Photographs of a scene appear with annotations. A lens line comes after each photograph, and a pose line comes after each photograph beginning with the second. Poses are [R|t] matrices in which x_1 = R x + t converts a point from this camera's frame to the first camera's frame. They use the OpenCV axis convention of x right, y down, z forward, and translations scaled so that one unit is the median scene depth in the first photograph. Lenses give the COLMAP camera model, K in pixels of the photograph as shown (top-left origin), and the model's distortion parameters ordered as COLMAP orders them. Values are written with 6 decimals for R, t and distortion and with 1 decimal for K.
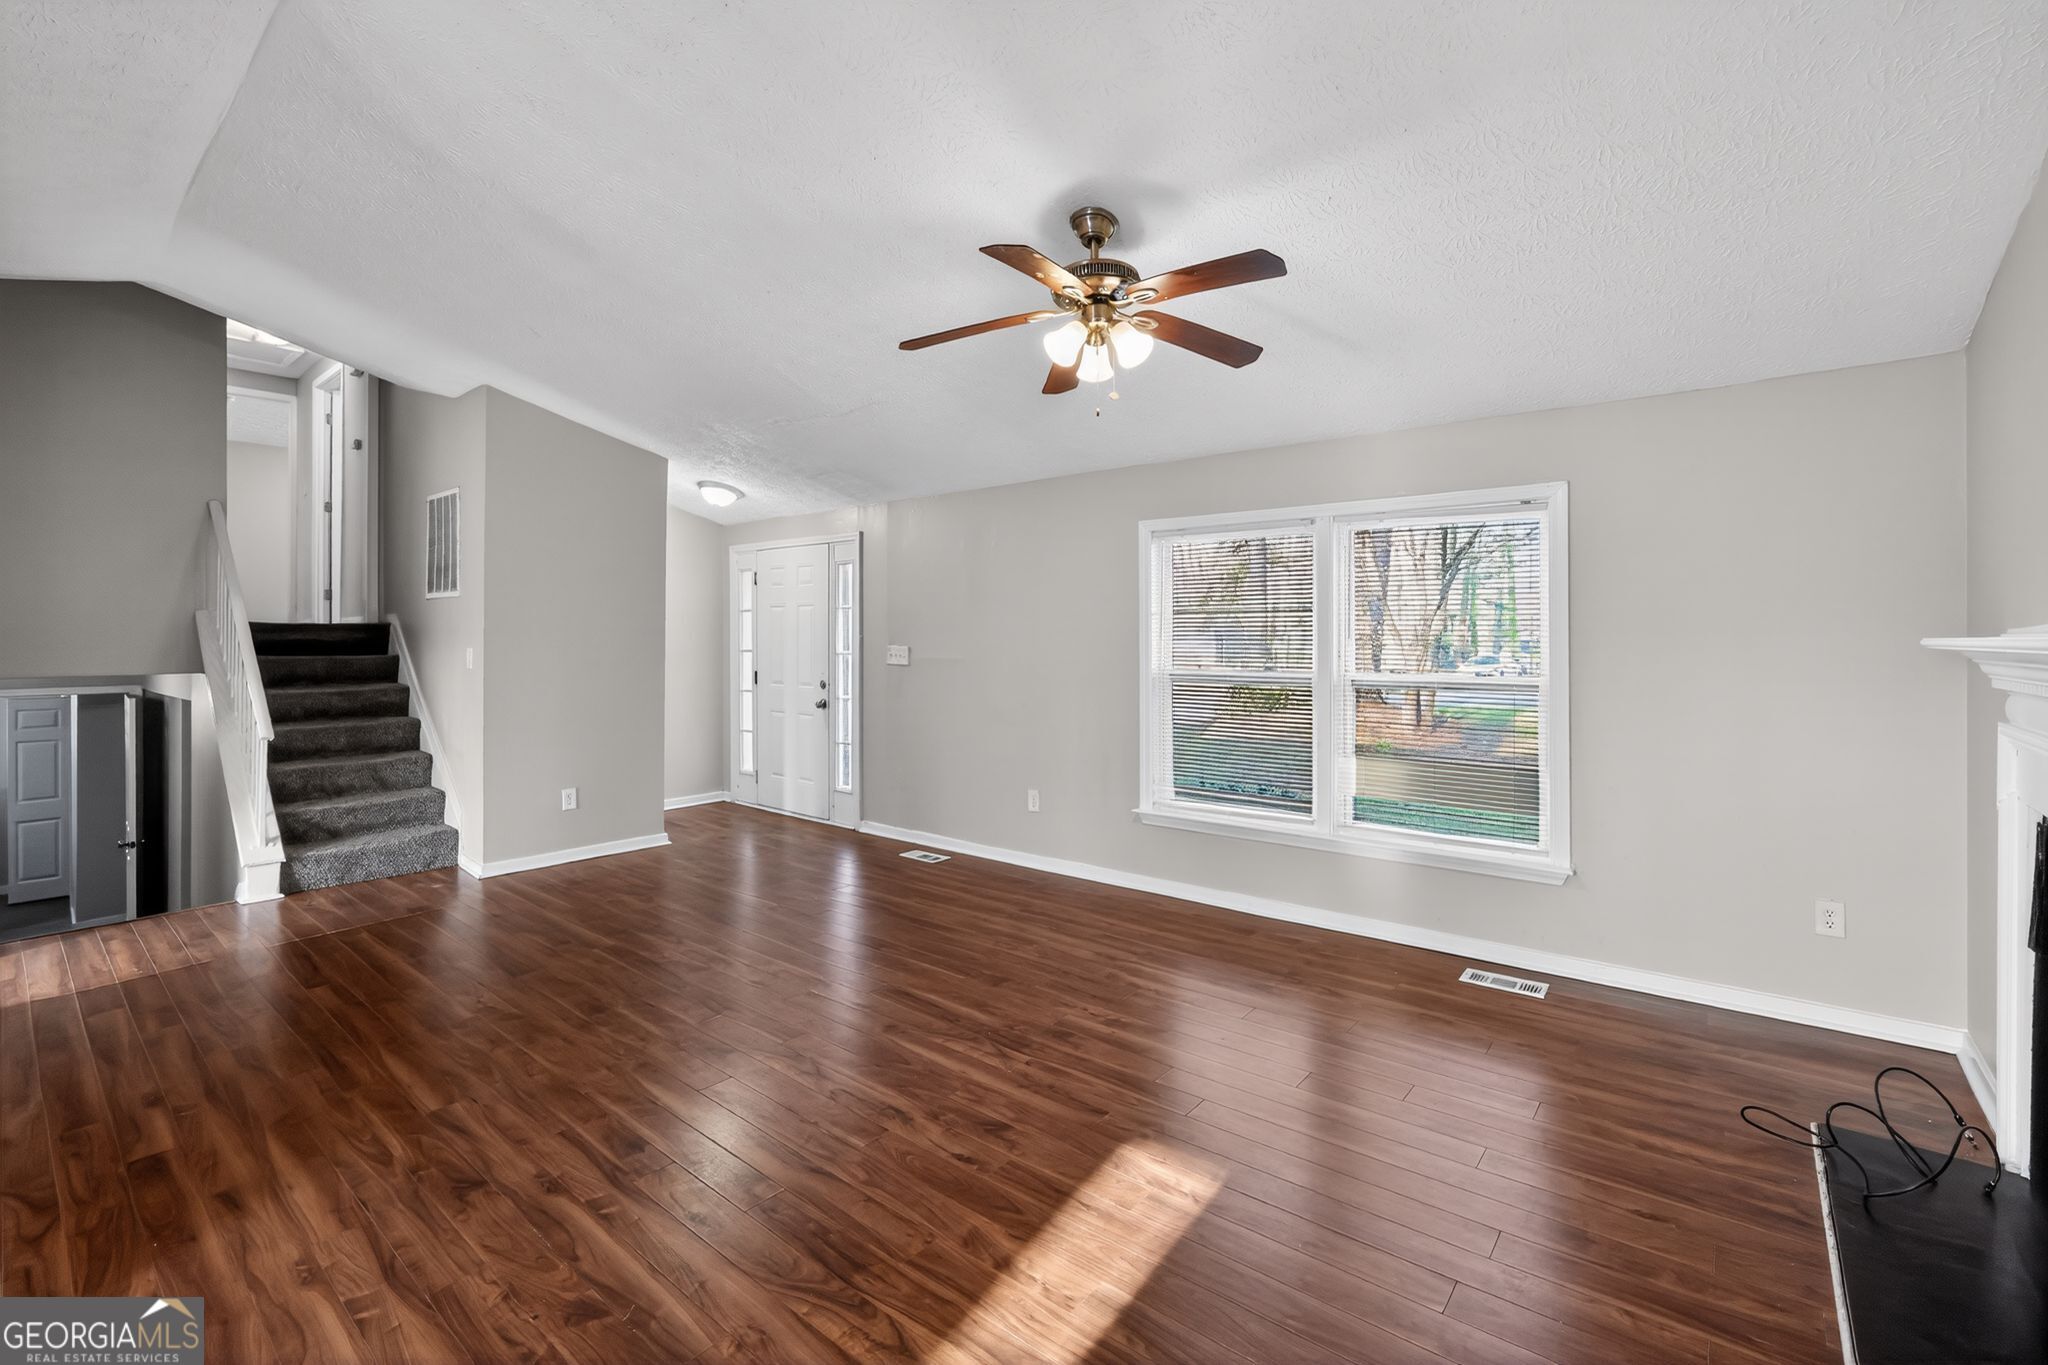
lens RADIAL K [[887.4, 0, 1027.3], [0, 887.4, 644.4], [0, 0, 1]] dist [-0.039959, 0.011867]
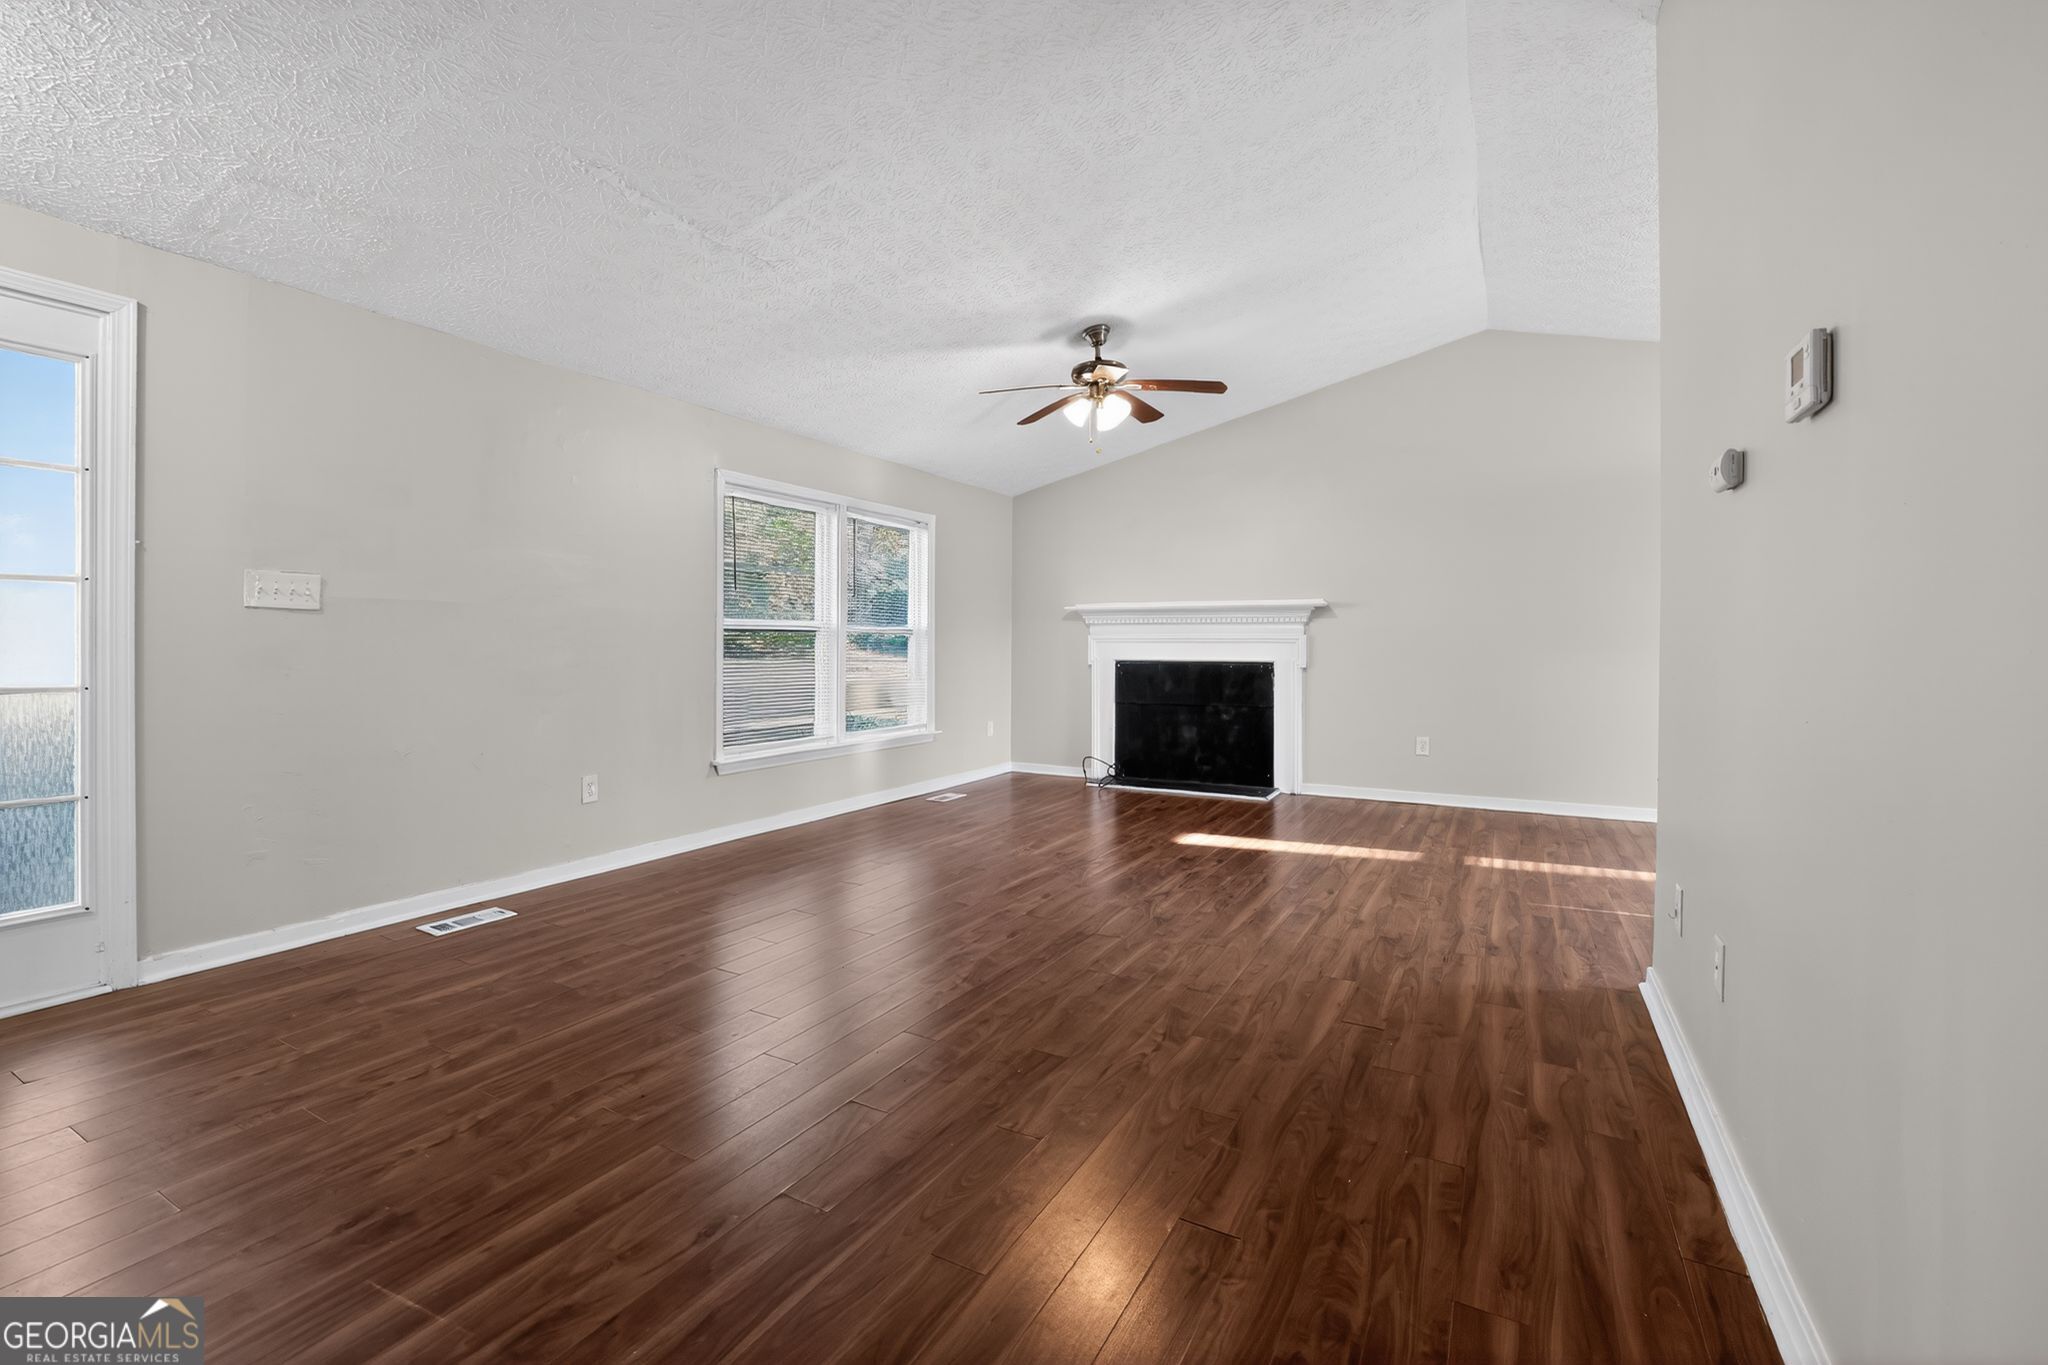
lens RADIAL K [[886.0, 0, 1027.2], [0, 886.0, 652.1], [0, 0, 1]] dist [-0.042641, 0.012448]
pose [[-0.183097, -0.009686, 0.983047, -1.235428], [0.001600, 0.999947, 0.010151, 0.076993], [-0.983094, 0.003431, -0.183072, 1.165214]]
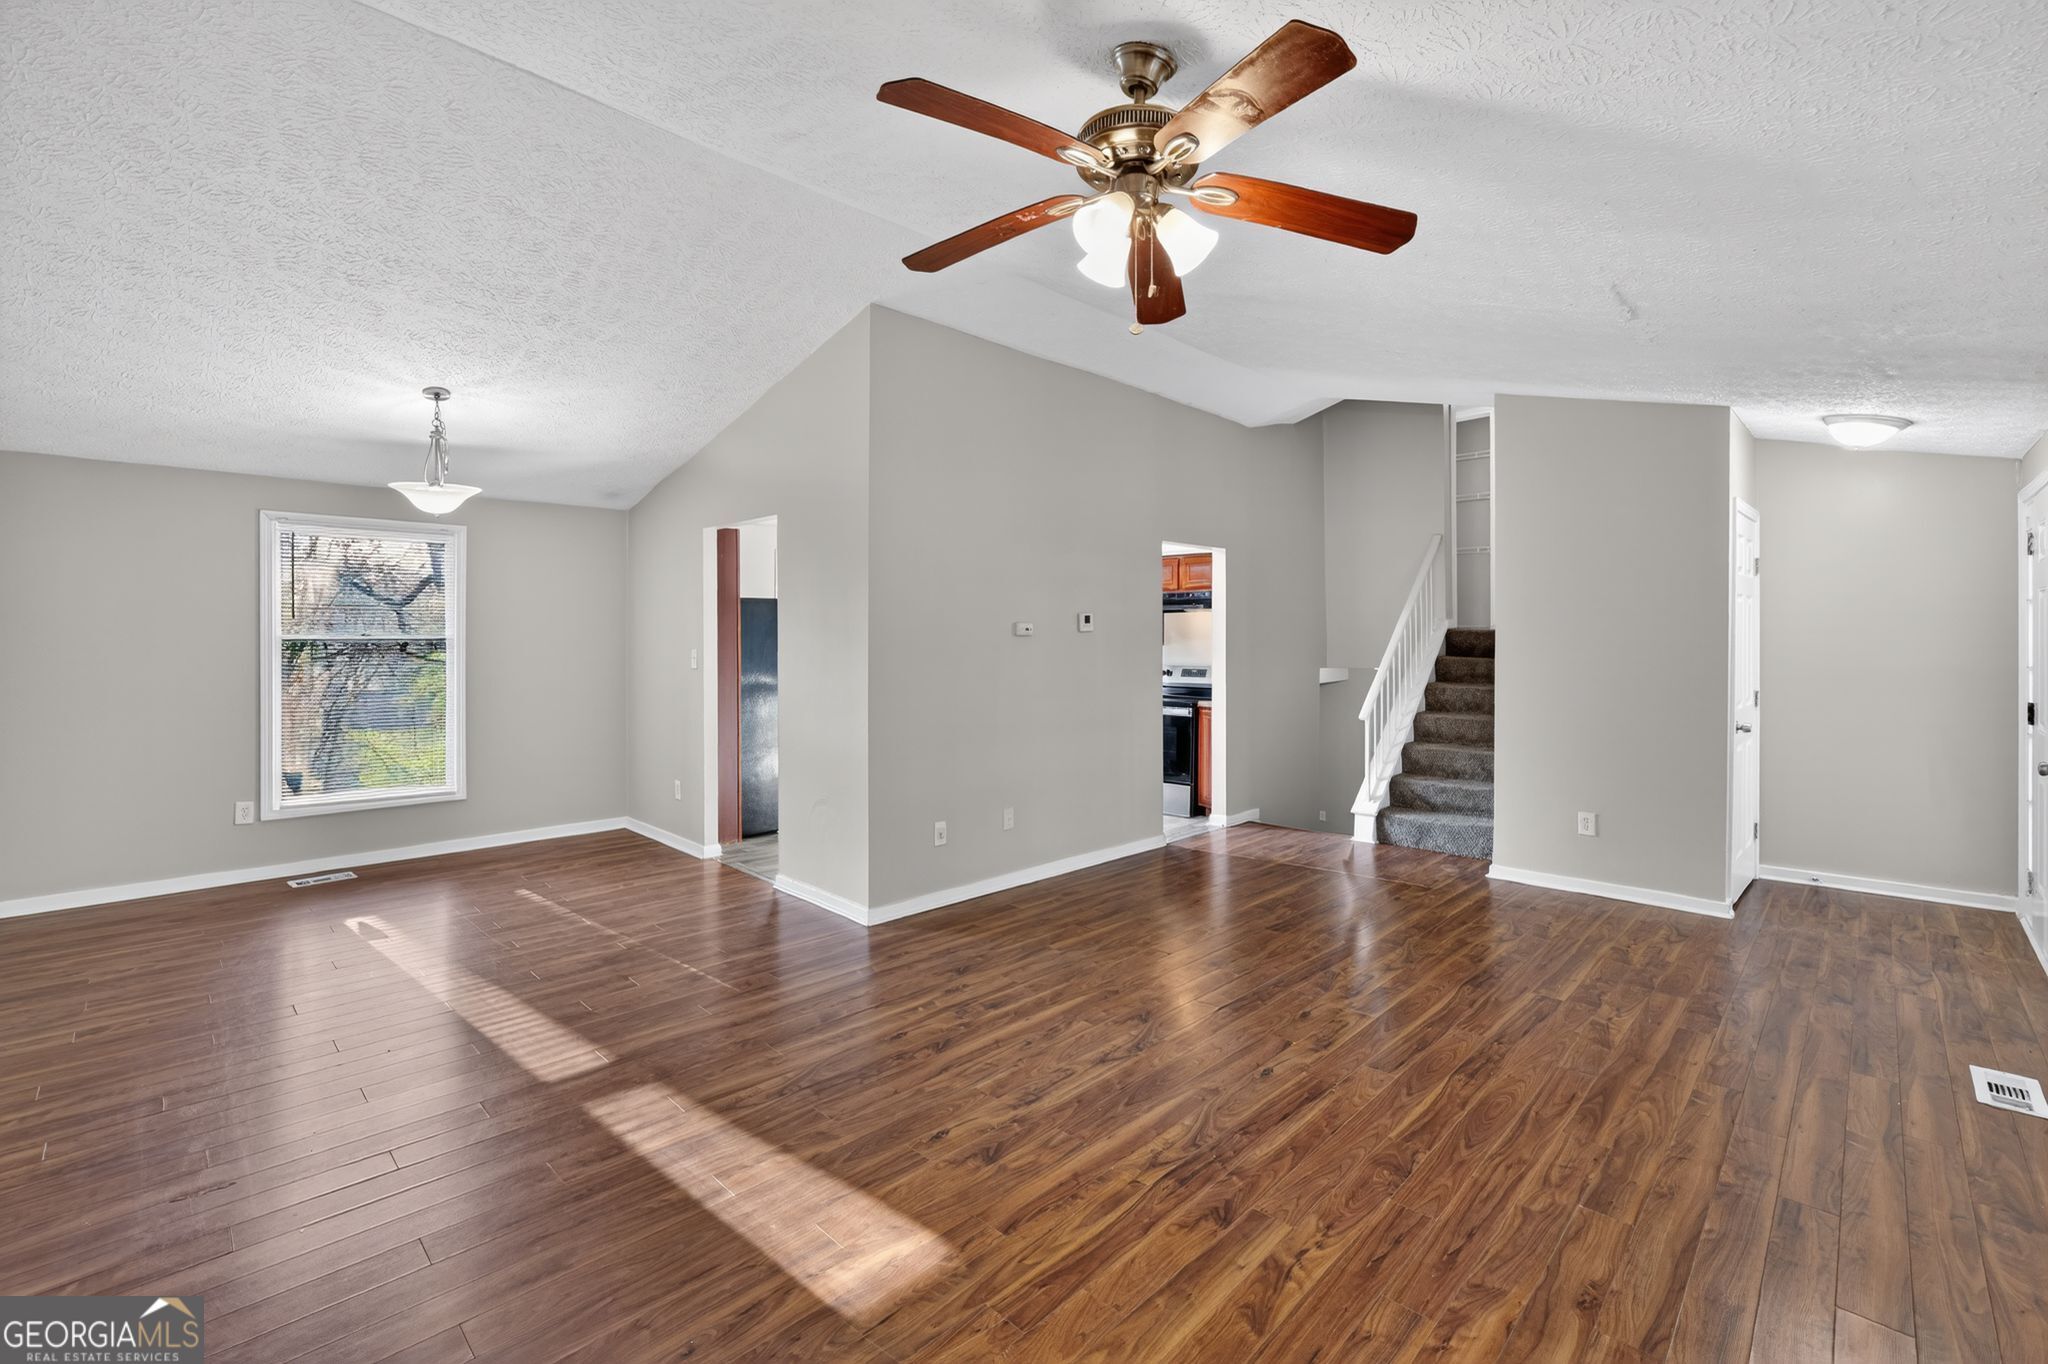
lens RADIAL K [[887.4, 0, 1027.3], [0, 887.4, 643.9], [0, 0, 1]] dist [-0.039959, 0.011867]
pose [[-0.084536, 0.005677, -0.996404, 0.647067], [-0.009097, 0.999938, 0.006469, -0.011342], [0.996379, 0.009611, -0.084480, 0.788561]]
